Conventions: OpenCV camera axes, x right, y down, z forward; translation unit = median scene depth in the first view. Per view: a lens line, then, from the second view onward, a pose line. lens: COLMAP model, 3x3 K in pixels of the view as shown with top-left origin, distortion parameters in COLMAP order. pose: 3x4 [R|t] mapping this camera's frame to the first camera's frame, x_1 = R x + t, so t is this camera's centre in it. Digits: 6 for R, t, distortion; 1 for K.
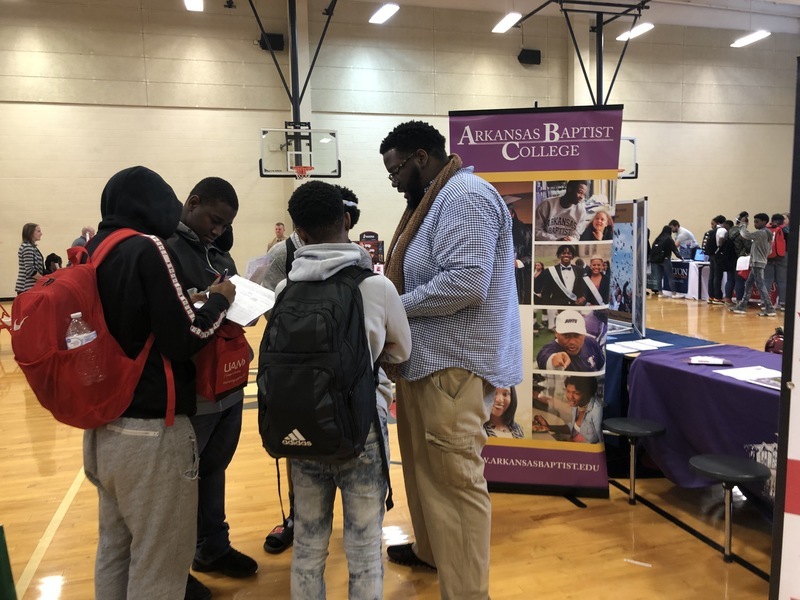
lens RADIAL K [[653.0, 0, 398.2], [0, 653.0, 297.9], [0, 0, 1]] dist [0.025823, -0.014447]
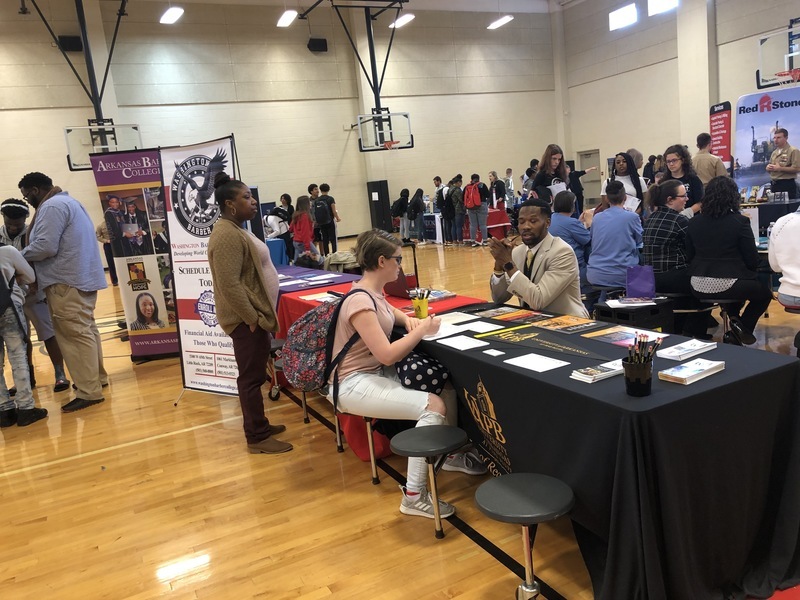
lens RADIAL K [[653.0, 0, 405.9], [0, 653.0, 301.3], [0, 0, 1]] dist [0.025823, -0.014447]
pose [[0.977828, -0.112352, 0.176720, 0.117520], [0.102291, 0.992623, 0.065079, 0.019937], [-0.182728, -0.045559, 0.982107, -0.202796]]
